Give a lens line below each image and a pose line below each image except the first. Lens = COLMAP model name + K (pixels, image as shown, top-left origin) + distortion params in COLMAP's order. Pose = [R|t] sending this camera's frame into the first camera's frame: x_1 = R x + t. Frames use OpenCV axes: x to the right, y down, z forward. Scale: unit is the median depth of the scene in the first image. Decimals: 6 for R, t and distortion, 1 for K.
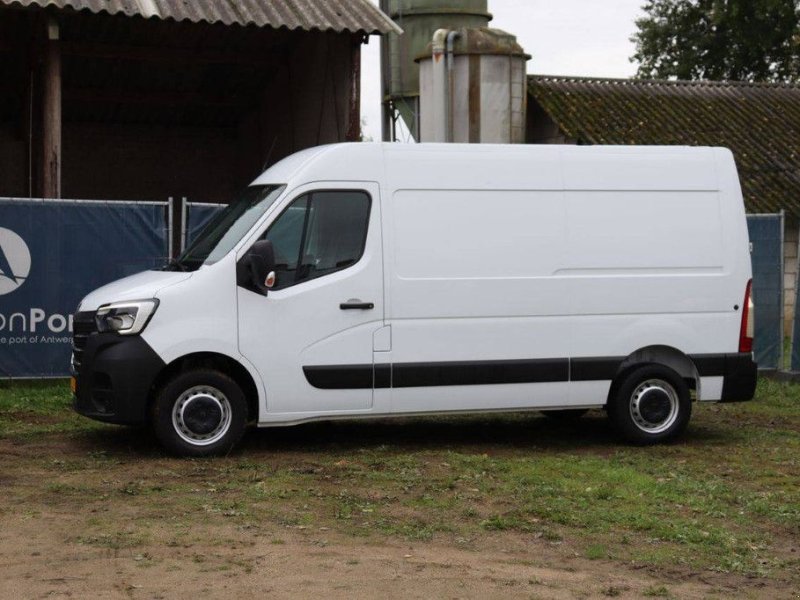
lens RADIAL K [[1389.4, 0, 398.0], [0, 1389.4, 299.4], [0, 0, 1]] dist [0.107834, 0.126672]
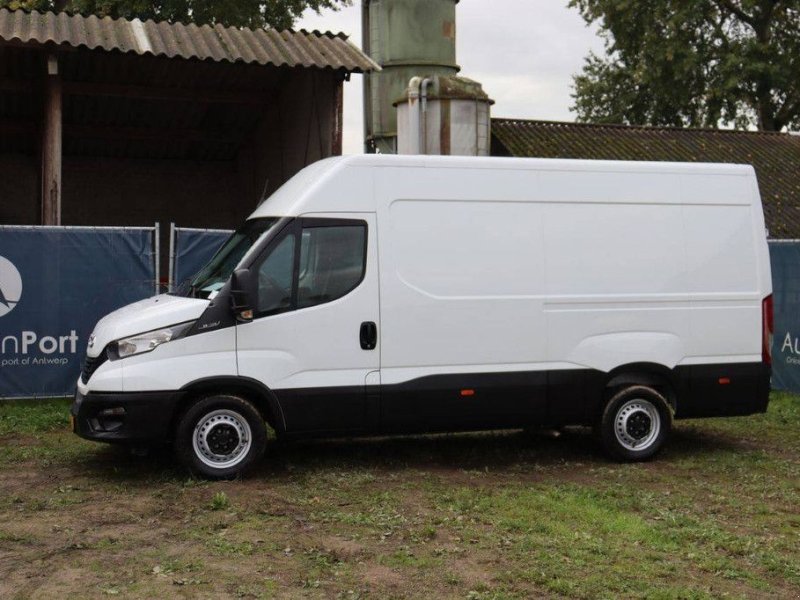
lens RADIAL K [[1102.2, 0, 399.6], [0, 1102.2, 298.0], [0, 0, 1]] dist [0.005685, 0.087113]
pose [[0.999838, 0.000907, 0.017977, 0.001291], [-0.000786, 0.999977, -0.006740, -0.006578], [-0.017983, 0.006725, 0.999816, 0.099040]]
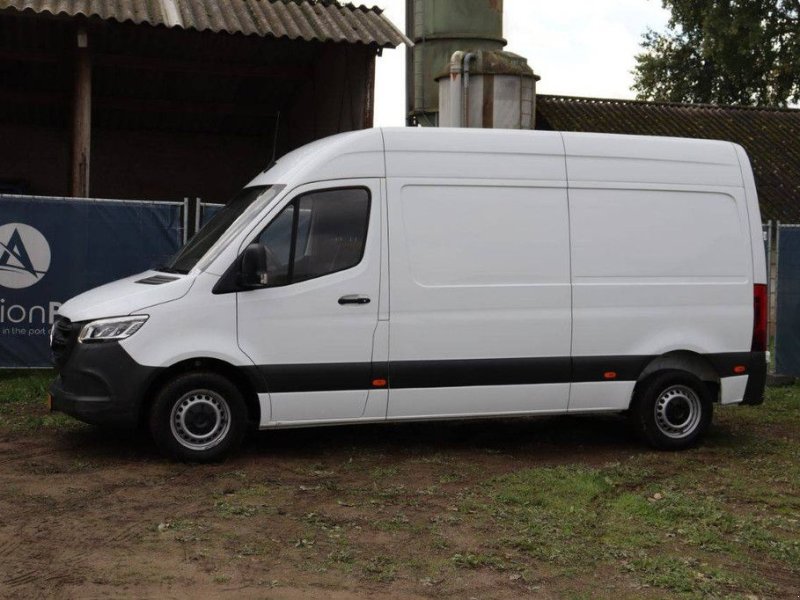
lens RADIAL K [[1159.9, 0, 398.5], [0, 1159.9, 301.9], [0, 0, 1]] dist [0.016453, 0.133081]
pose [[0.999398, 0.019458, -0.028724, 0.013480], [-0.019145, 0.999754, 0.011156, -0.004552], [0.028934, -0.010599, 0.999525, 0.077720]]
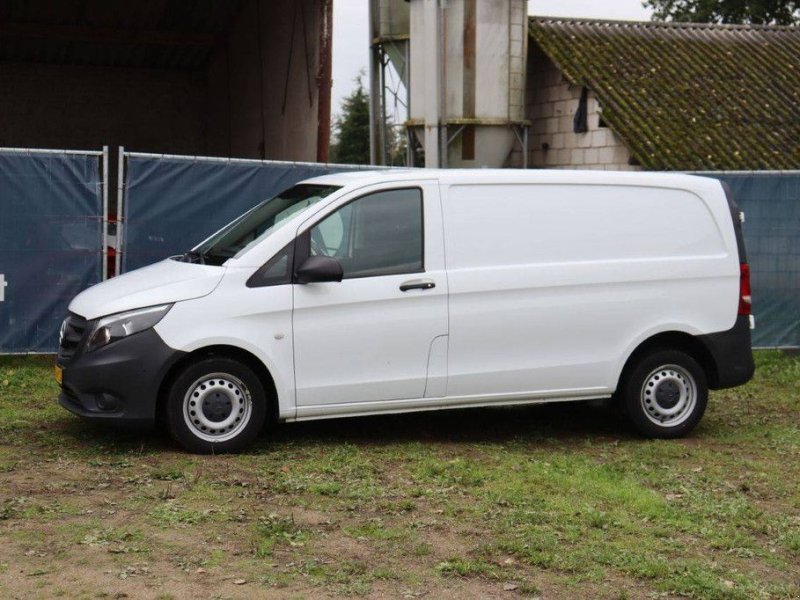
lens RADIAL K [[1416.3, 0, 398.2], [0, 1416.3, 299.5], [0, 0, 1]] dist [0.159339, 0.014208]
pose [[0.999965, 0.007882, -0.002802, 0.012275], [-0.007794, 0.999515, 0.030159, -0.003758], [0.003039, -0.030136, 0.999541, 0.067655]]
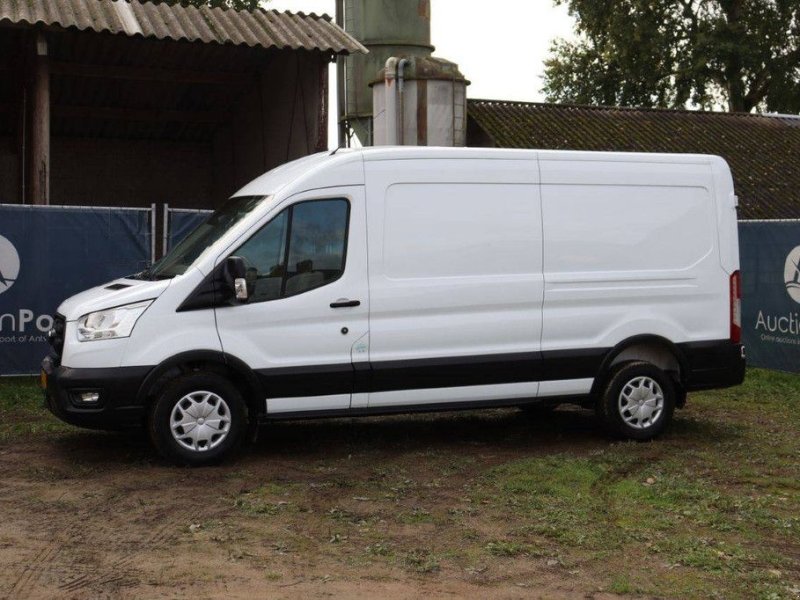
lens RADIAL K [[1131.3, 0, 401.6], [0, 1131.3, 301.4], [0, 0, 1]] dist [0.001913, 0.130794]
pose [[0.998501, -0.002752, 0.054656, -0.012777], [0.002172, 0.999941, 0.010667, -0.004403], [-0.054682, -0.010532, 0.998448, 0.076545]]
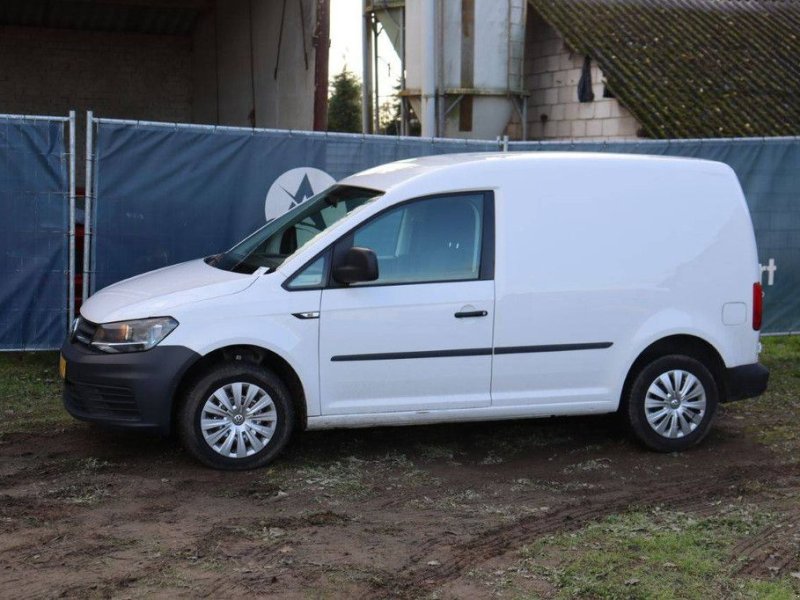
lens RADIAL K [[1306.4, 0, 398.9], [0, 1306.4, 300.4], [0, 0, 1]] dist [0.066022, 0.272614]
pose [[0.999861, 0.009053, 0.014009, 0.001669], [-0.009851, 0.998268, 0.057992, -0.008479], [-0.013460, -0.058122, 0.998219, 0.169475]]
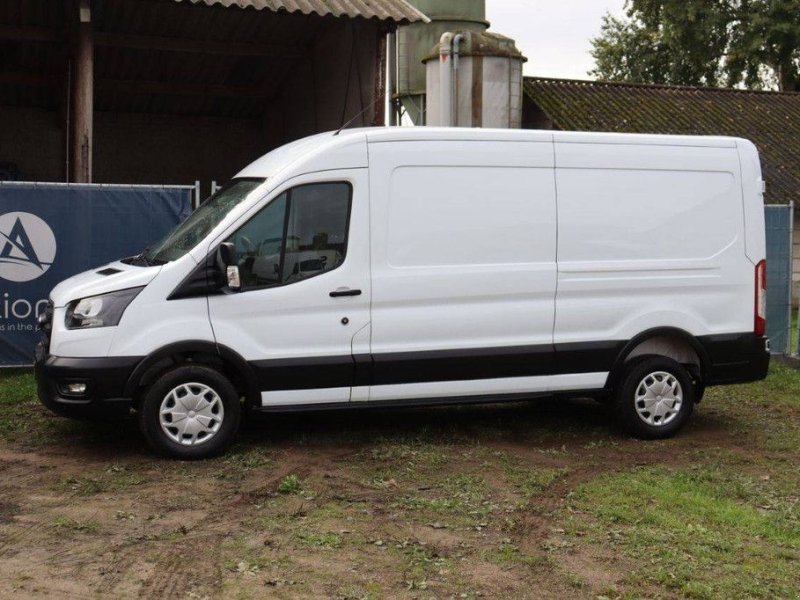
lens RADIAL K [[1102.2, 0, 399.6], [0, 1102.2, 298.0], [0, 0, 1]] dist [0.005685, 0.087113]
pose [[0.999798, 0.009748, 0.017587, -0.020245], [-0.010231, 0.999567, 0.027596, -0.007783], [-0.017310, -0.027770, 0.999464, 0.124997]]
